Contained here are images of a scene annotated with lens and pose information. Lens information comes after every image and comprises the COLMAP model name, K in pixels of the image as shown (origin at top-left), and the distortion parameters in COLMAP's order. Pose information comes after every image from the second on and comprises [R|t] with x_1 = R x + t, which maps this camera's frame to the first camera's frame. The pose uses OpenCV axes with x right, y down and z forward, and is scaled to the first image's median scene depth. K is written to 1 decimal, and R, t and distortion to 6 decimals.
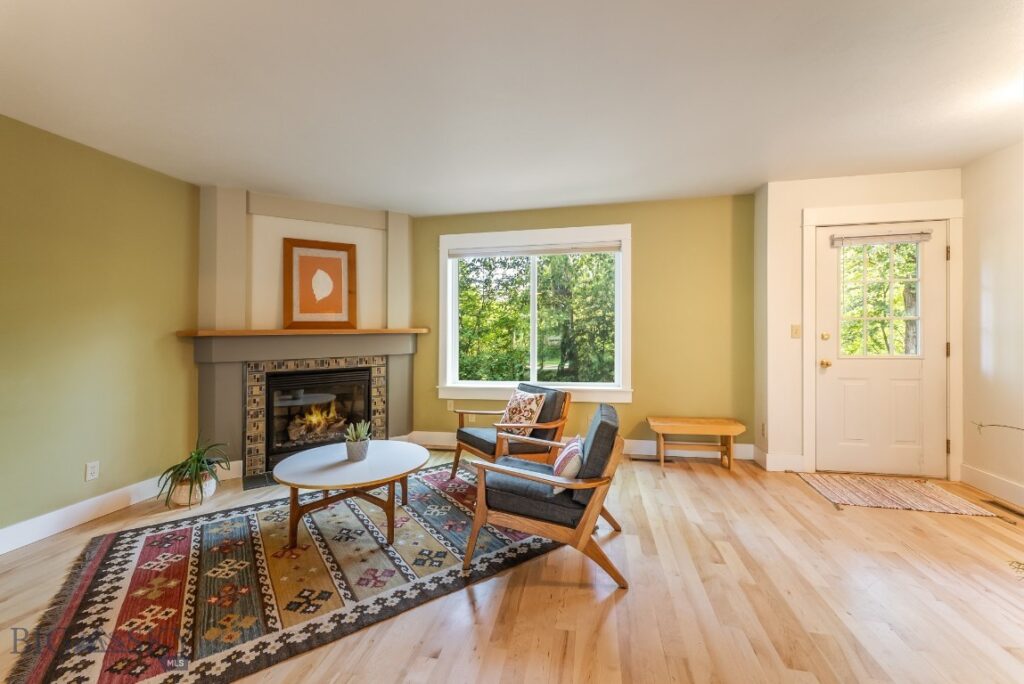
lens RADIAL K [[422.7, 0, 510.7], [0, 422.7, 326.0], [0, 0, 1]] dist [0.001588, -0.000344]
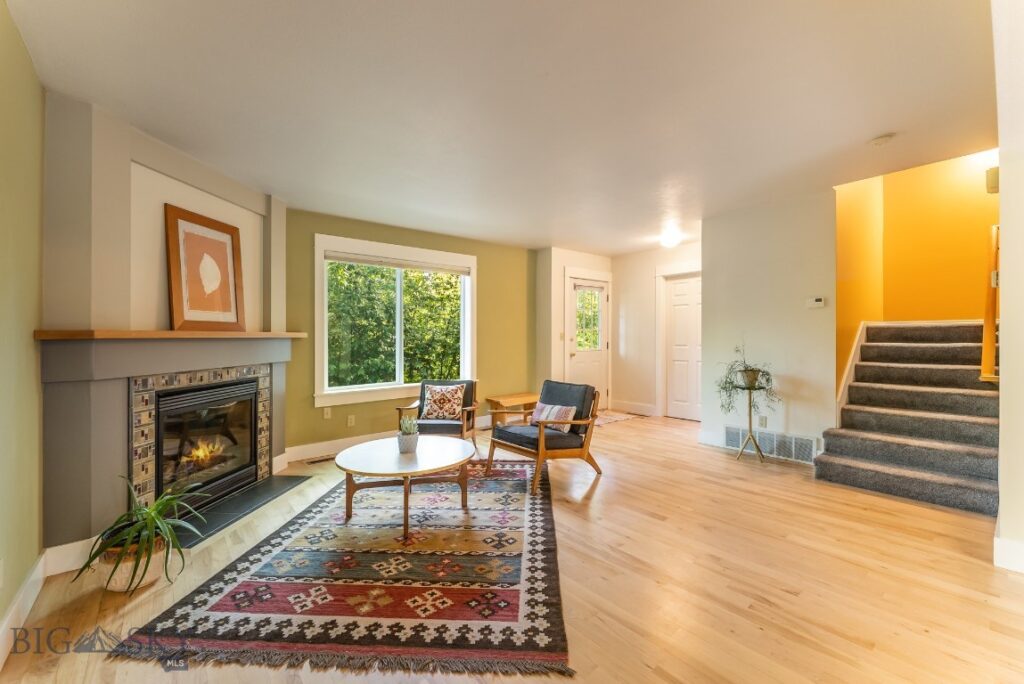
lens RADIAL K [[422.7, 0, 507.4], [0, 422.7, 340.6], [0, 0, 1]] dist [0.001588, -0.000344]
pose [[0.618218, -0.002212, 0.786003, -0.786028], [-0.003775, 0.999976, 0.005783, 0.019283], [-0.785997, -0.006543, 0.618195, 0.103441]]
